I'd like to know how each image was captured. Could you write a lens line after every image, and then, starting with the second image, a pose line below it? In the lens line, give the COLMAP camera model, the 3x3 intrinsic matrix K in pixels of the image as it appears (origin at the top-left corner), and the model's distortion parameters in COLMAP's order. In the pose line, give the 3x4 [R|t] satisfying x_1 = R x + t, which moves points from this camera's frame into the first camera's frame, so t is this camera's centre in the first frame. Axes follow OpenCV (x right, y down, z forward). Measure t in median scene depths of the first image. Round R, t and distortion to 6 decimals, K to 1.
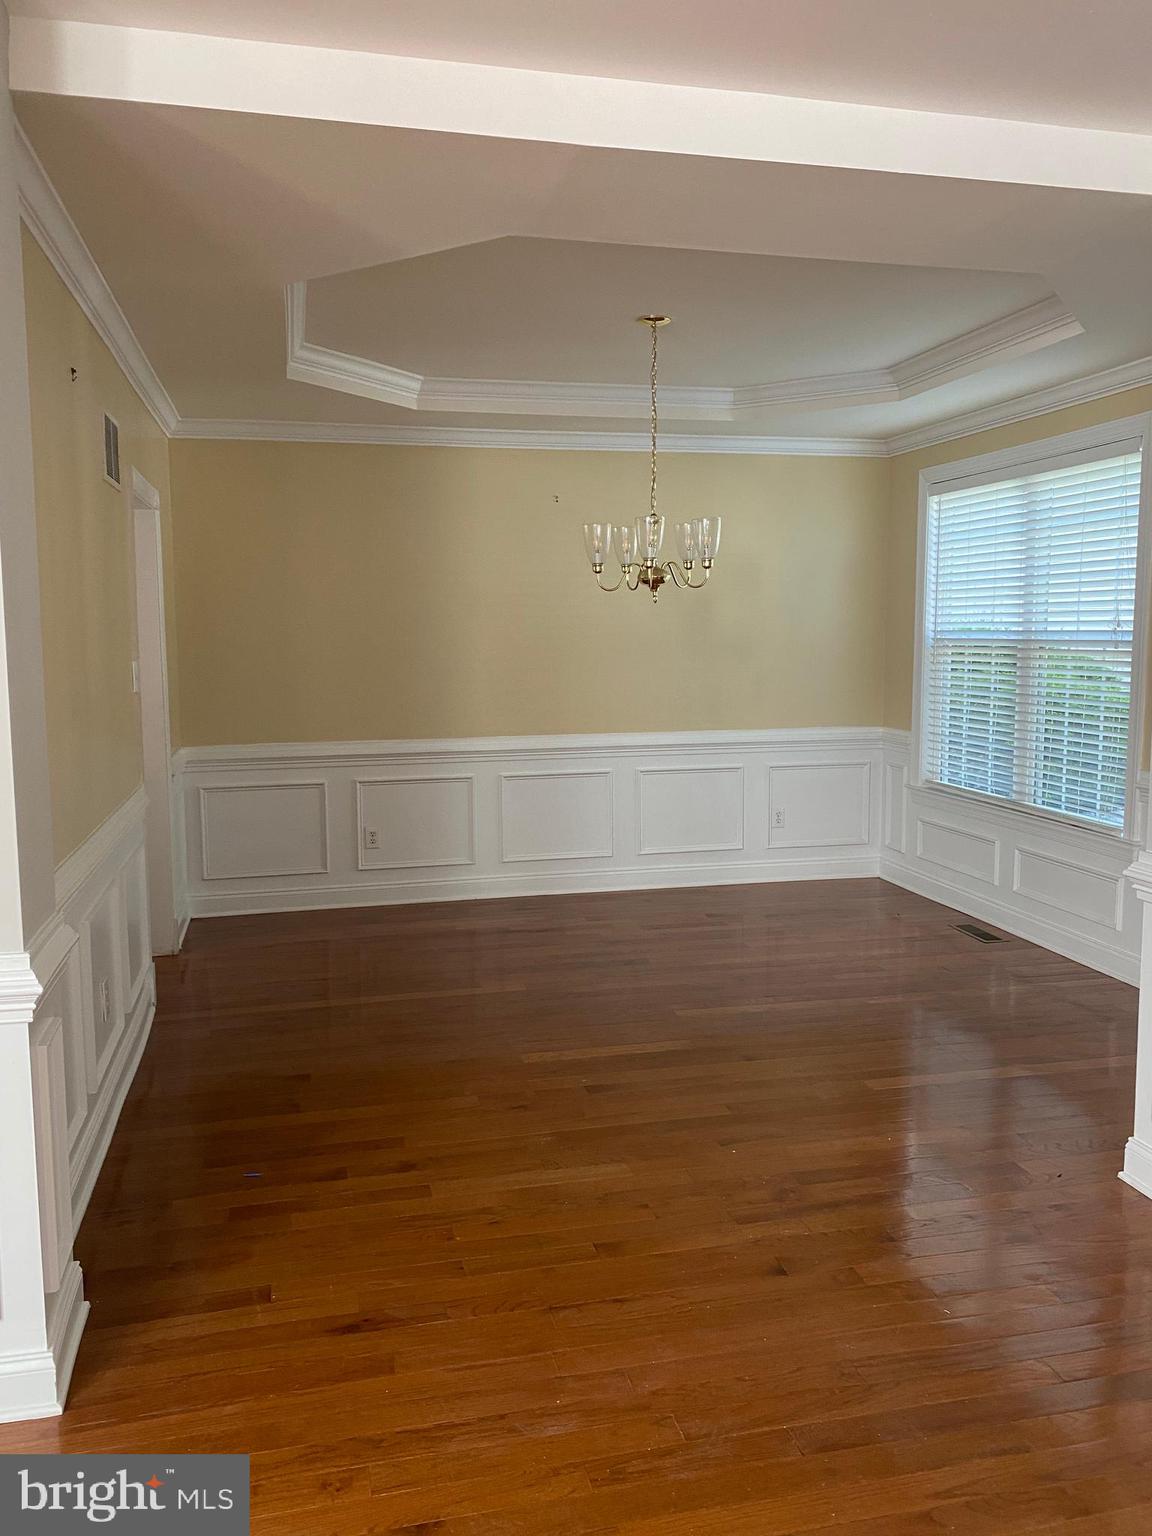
lens RADIAL K [[1180.7, 0, 576.0], [0, 1180.7, 768.0], [0, 0, 1]] dist [-0.002735, -0.000832]
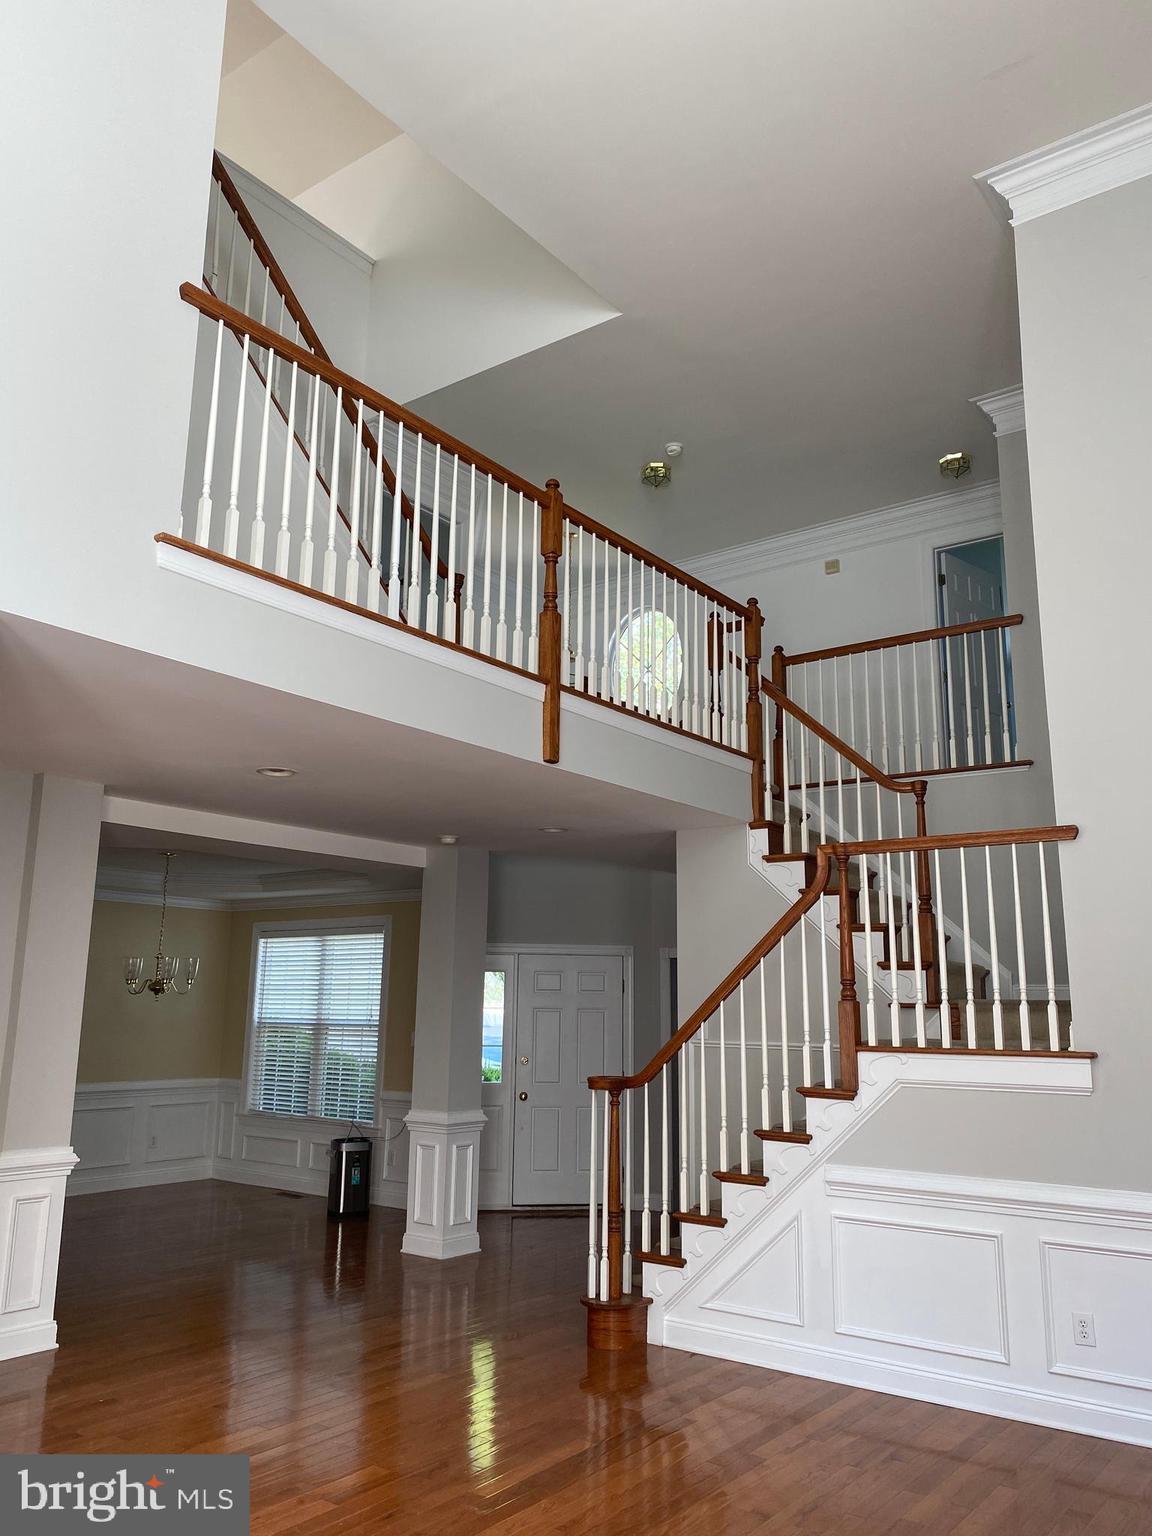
lens RADIAL K [[1180.7, 0, 576.0], [0, 1180.7, 768.0], [0, 0, 1]] dist [-0.002735, -0.000832]
pose [[0.773326, 0.162708, 0.612775, -0.446716], [0.045308, 0.949855, -0.309390, 0.089444], [-0.632387, 0.267023, 0.727176, -0.623173]]
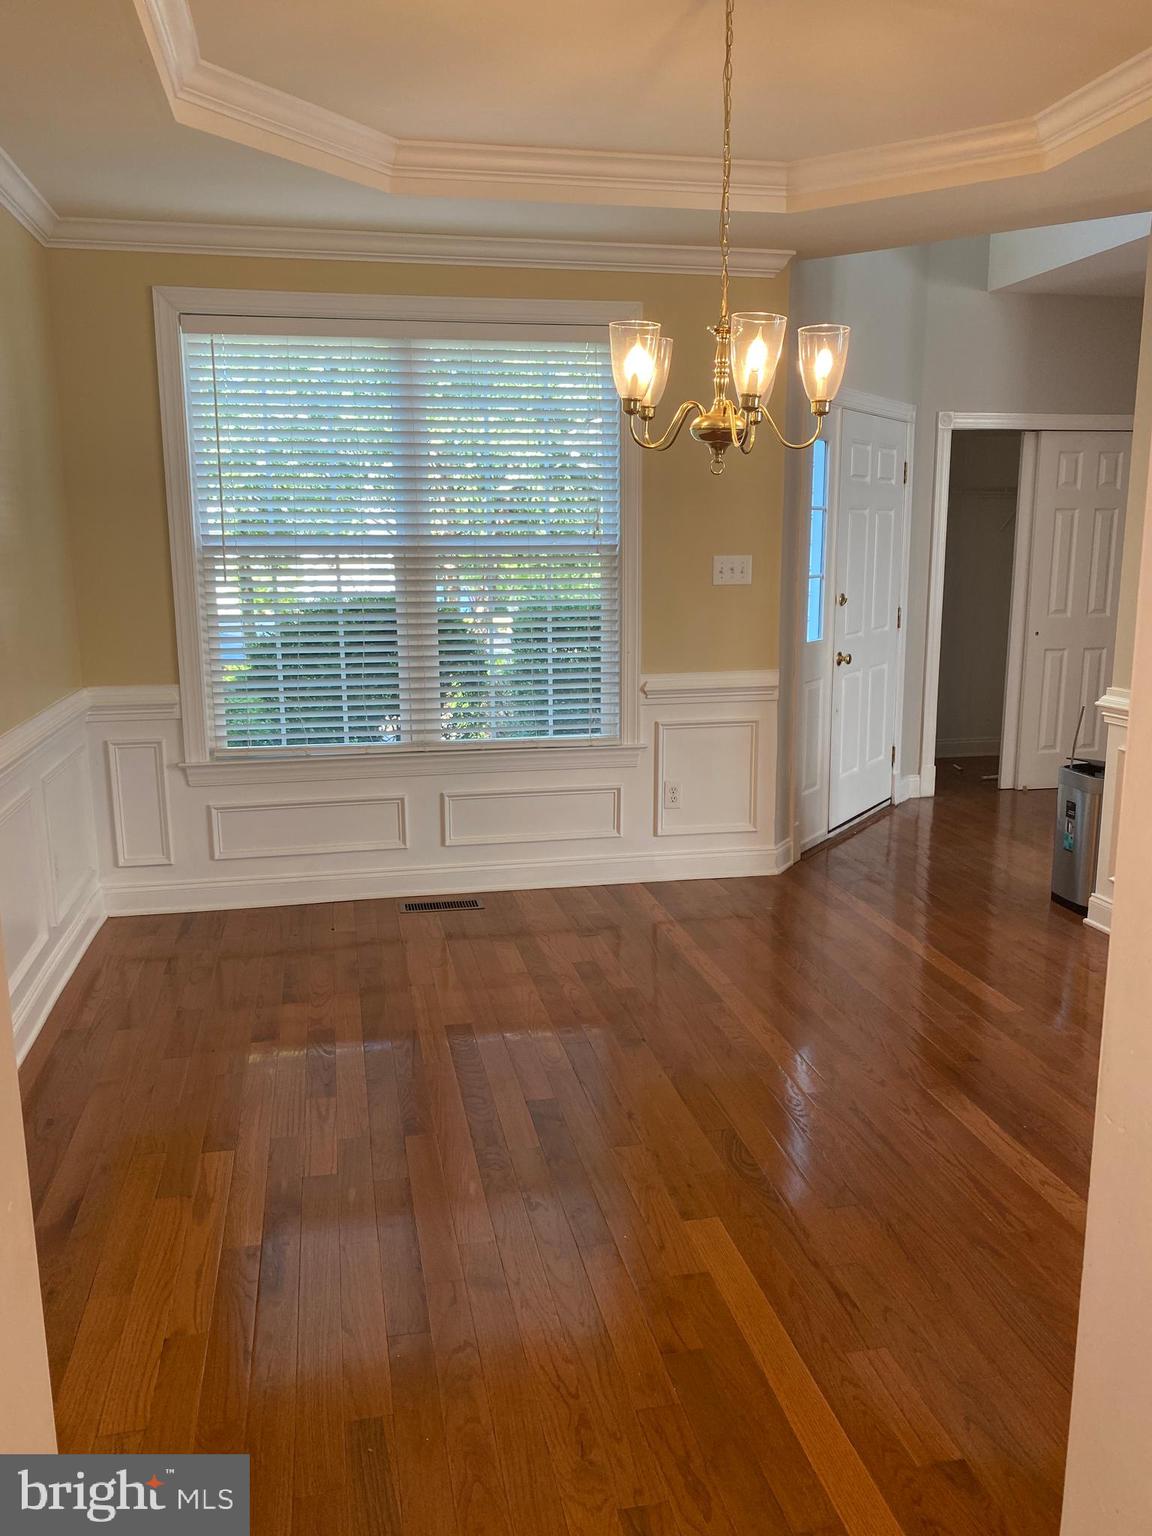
lens RADIAL K [[1180.7, 0, 576.0], [0, 1180.7, 768.0], [0, 0, 1]] dist [-0.002735, -0.000832]
pose [[0.022220, -0.182915, 0.982878, -0.397077], [0.122530, 0.976207, 0.178904, -0.081884], [-0.992216, 0.116457, 0.044104, 0.777109]]
